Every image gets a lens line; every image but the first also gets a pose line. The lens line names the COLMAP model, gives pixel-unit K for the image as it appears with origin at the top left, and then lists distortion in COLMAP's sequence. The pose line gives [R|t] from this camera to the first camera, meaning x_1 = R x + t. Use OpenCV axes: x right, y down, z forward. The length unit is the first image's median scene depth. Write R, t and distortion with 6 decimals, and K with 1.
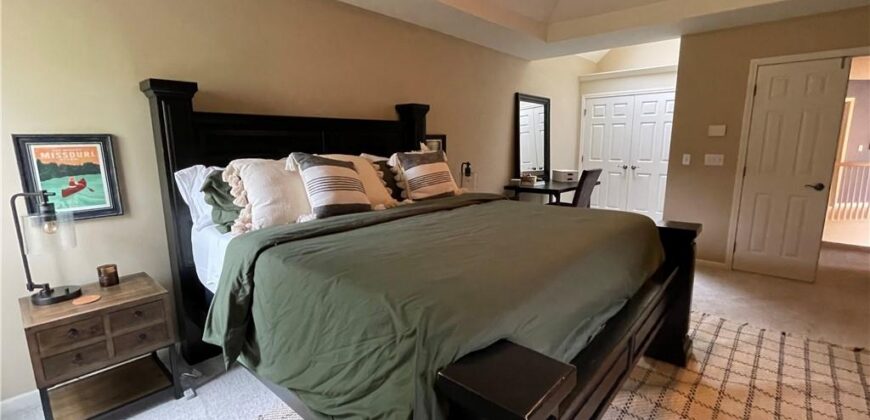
lens RADIAL K [[385.2, 0, 440.3], [0, 385.2, 207.0], [0, 0, 1]] dist [-0.001216, -0.001788]
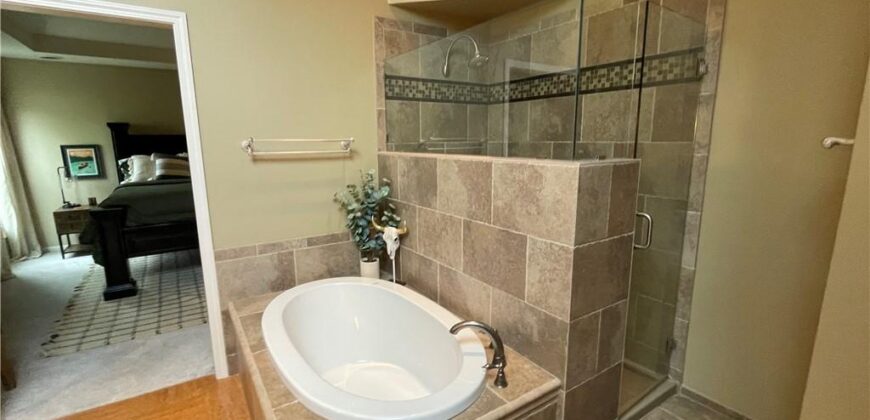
lens RADIAL K [[385.2, 0, 437.5], [0, 385.2, 208.6], [0, 0, 1]] dist [-0.001216, -0.001788]
pose [[0.969793, 0.040174, -0.240597, 1.895463], [-0.039827, 0.999187, 0.006307, 0.118753], [0.240654, 0.003466, 0.970605, -0.875335]]
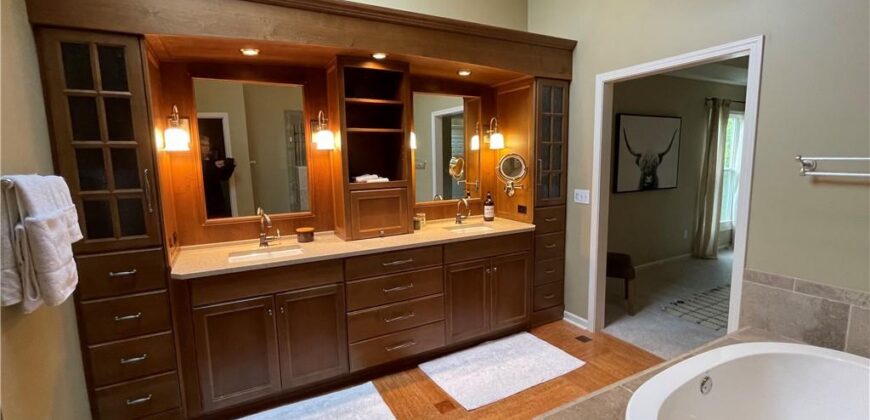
lens RADIAL K [[385.2, 0, 433.7], [0, 385.2, 210.7], [0, 0, 1]] dist [-0.001216, -0.001788]
pose [[-0.348131, 0.135109, -0.927658, 2.312975], [-0.141922, 0.970558, 0.194617, 0.024892], [0.926641, 0.199408, -0.318707, -0.467444]]
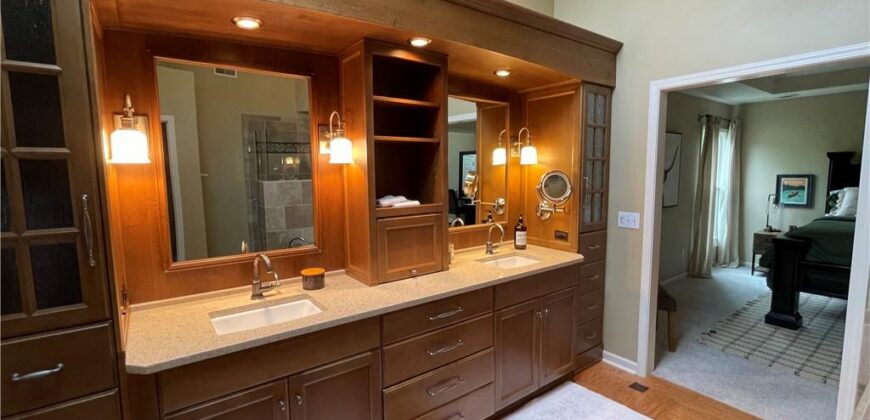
lens RADIAL K [[385.2, 0, 431.8], [0, 385.2, 211.1], [0, 0, 1]] dist [-0.001216, -0.001788]
pose [[-0.216935, 0.108206, -0.970170, 2.111834], [-0.158428, 0.976759, 0.144366, 0.070280], [0.963244, 0.185020, -0.194751, -0.832991]]
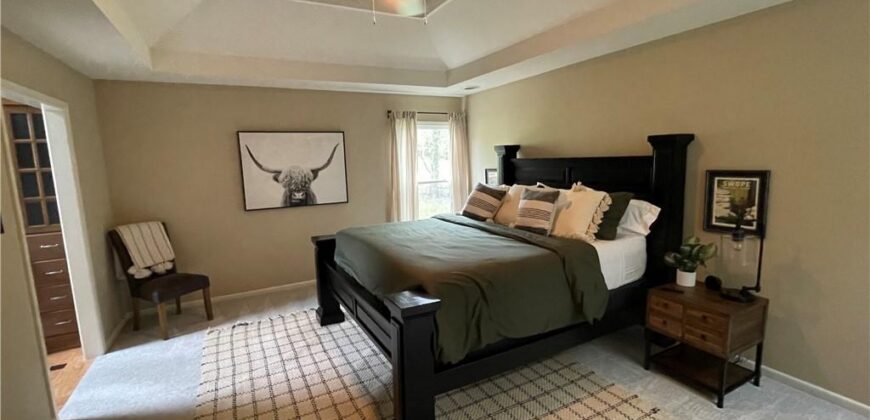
lens RADIAL K [[385.2, 0, 433.4], [0, 385.2, 214.1], [0, 0, 1]] dist [-0.001216, -0.001788]
pose [[-0.358846, 0.152461, -0.920861, 1.535951], [-0.127488, 0.969318, 0.210164, -0.363032], [0.924649, 0.192816, -0.328399, 1.448452]]
